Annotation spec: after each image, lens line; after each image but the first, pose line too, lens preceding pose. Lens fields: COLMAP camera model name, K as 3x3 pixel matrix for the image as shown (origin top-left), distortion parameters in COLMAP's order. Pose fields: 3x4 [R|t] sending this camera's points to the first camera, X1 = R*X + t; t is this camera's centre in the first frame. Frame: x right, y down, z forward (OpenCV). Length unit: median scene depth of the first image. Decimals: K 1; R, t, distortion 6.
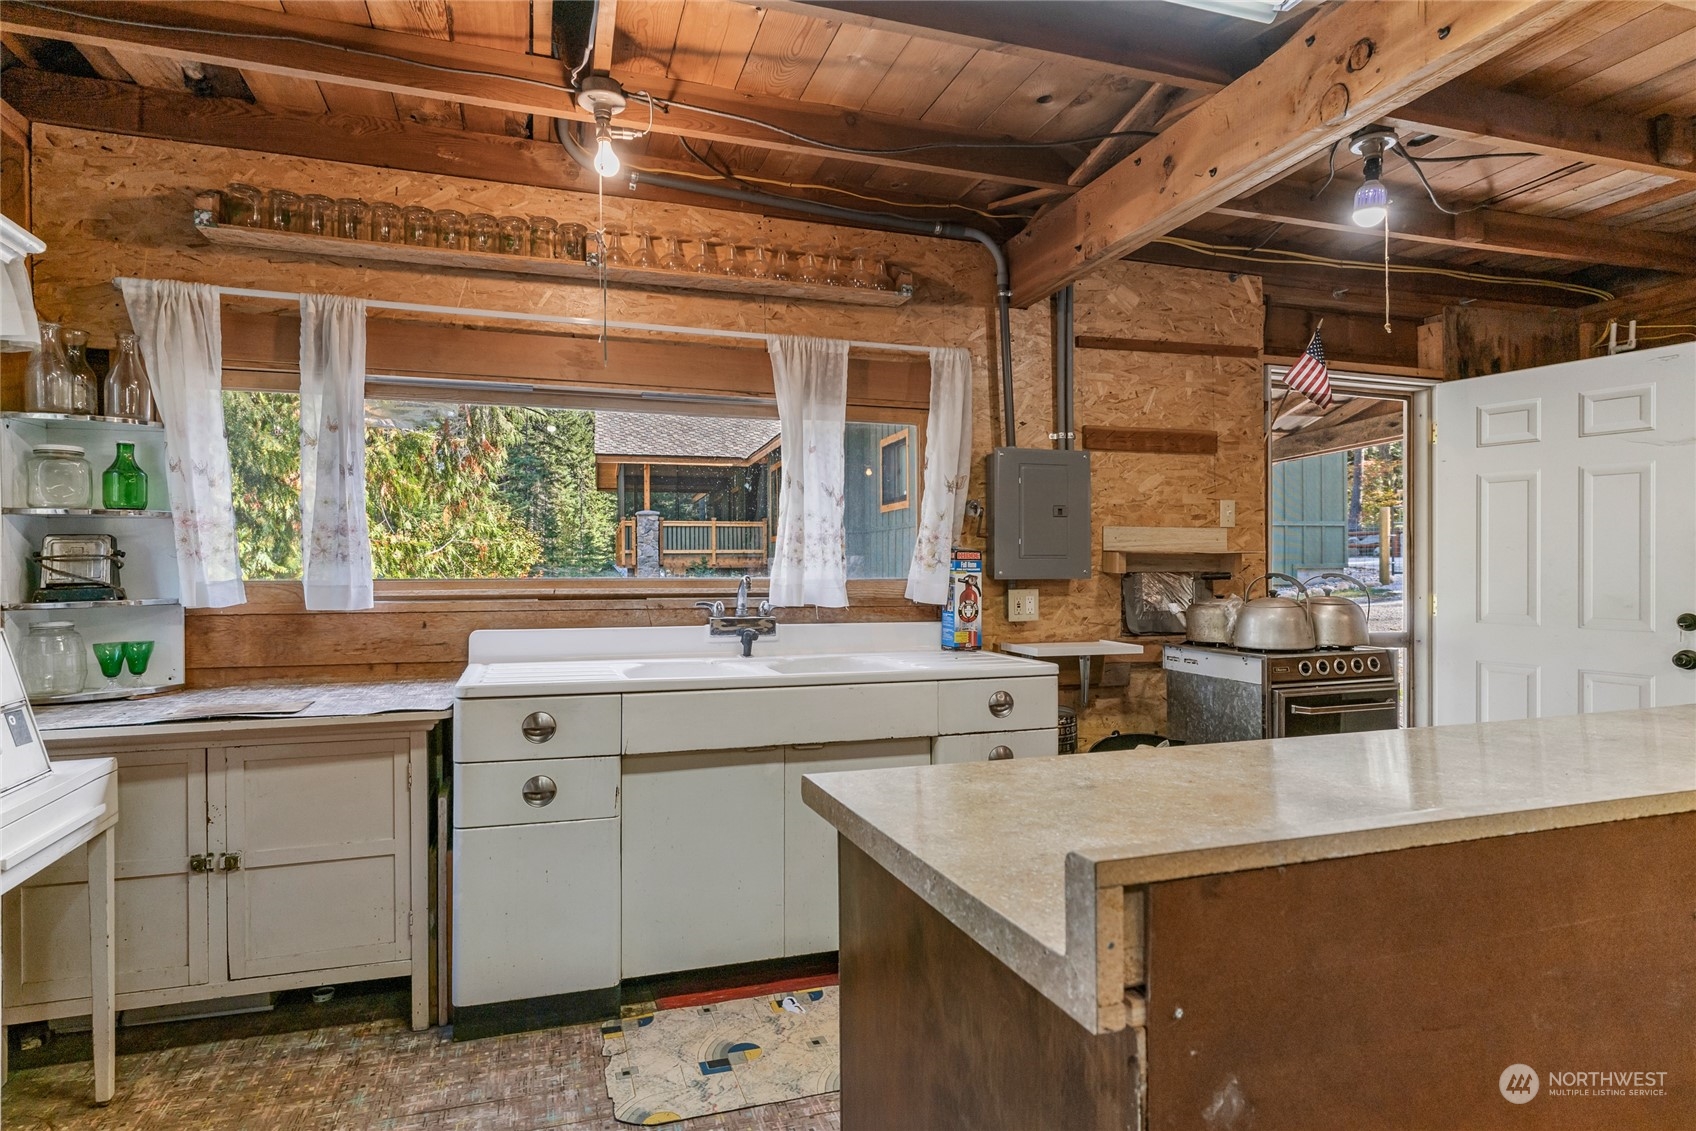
lens RADIAL K [[912.6, 0, 848.8], [0, 912.6, 555.3], [0, 0, 1]] dist [0.001819, 0.002194]
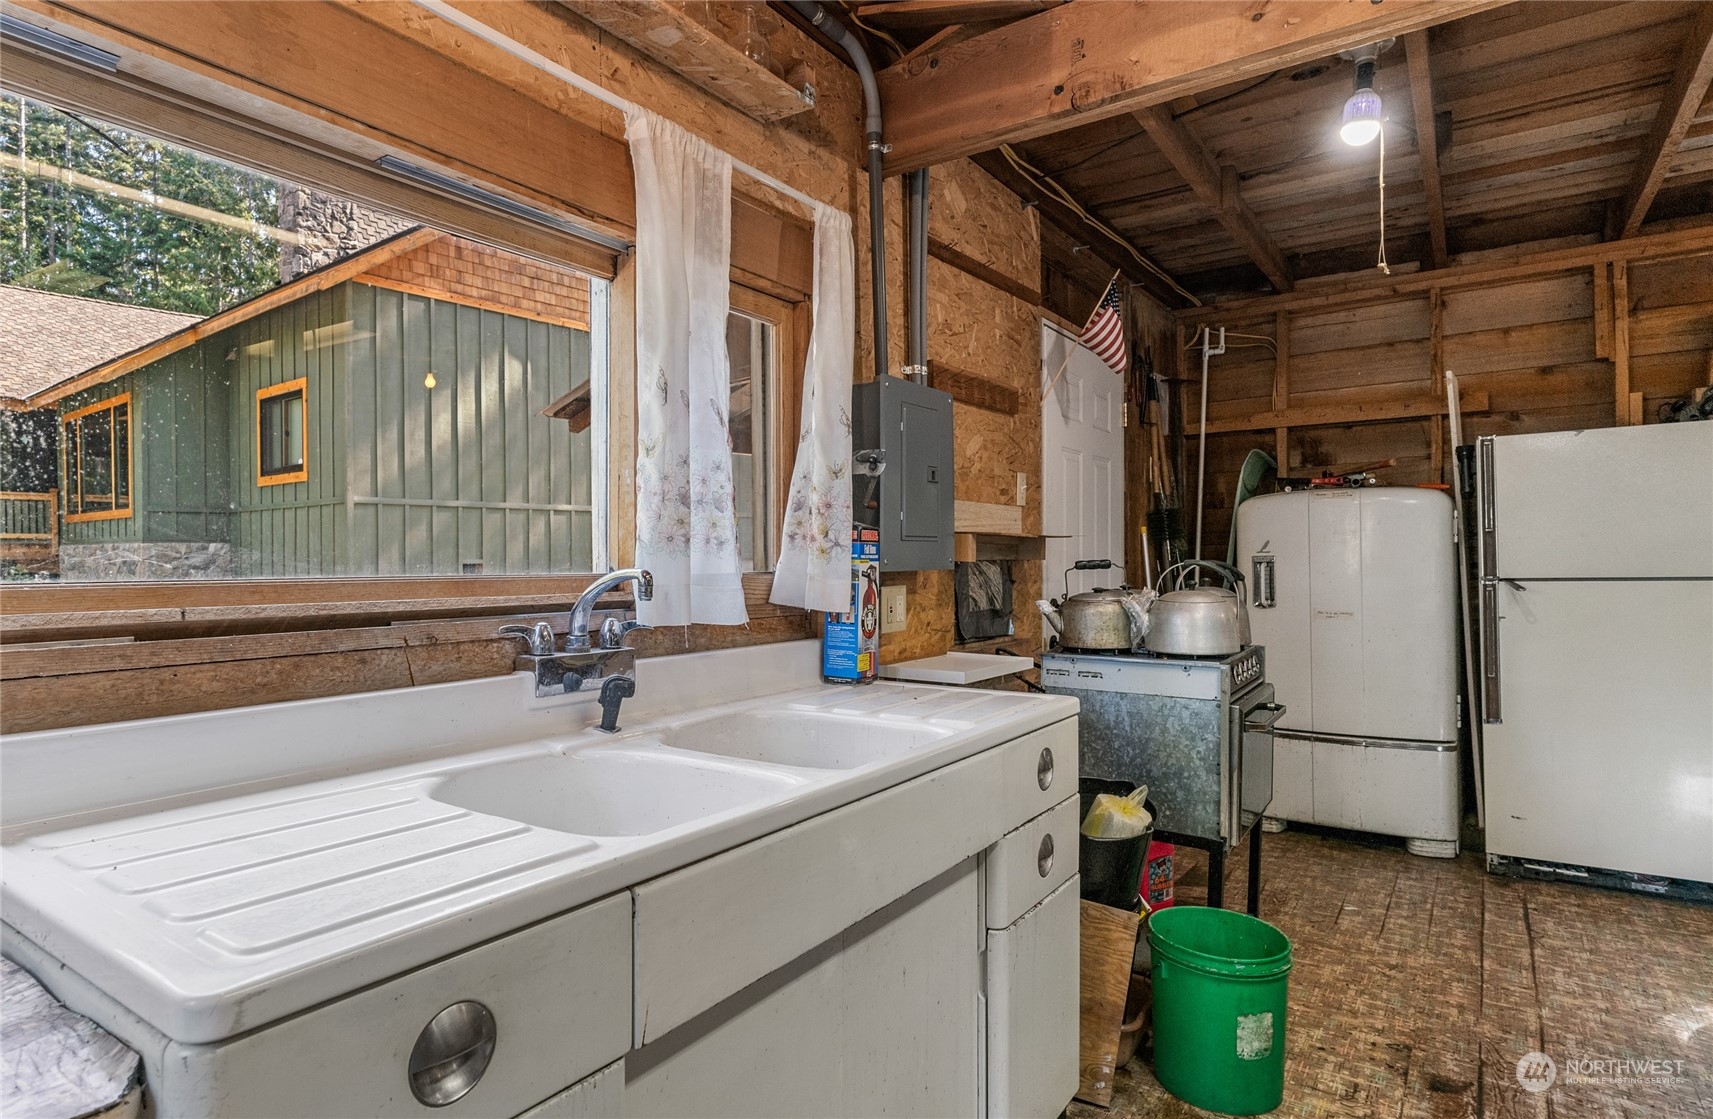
lens RADIAL K [[1000.2, 0, 856.5], [0, 1000.2, 559.5], [0, 0, 1]] dist [0.001629, -0.000512]
pose [[0.825400, -0.003561, 0.564537, -0.273433], [-0.004540, 0.999906, 0.012945, 0.008268], [-0.564530, -0.013248, 0.825306, 0.417295]]
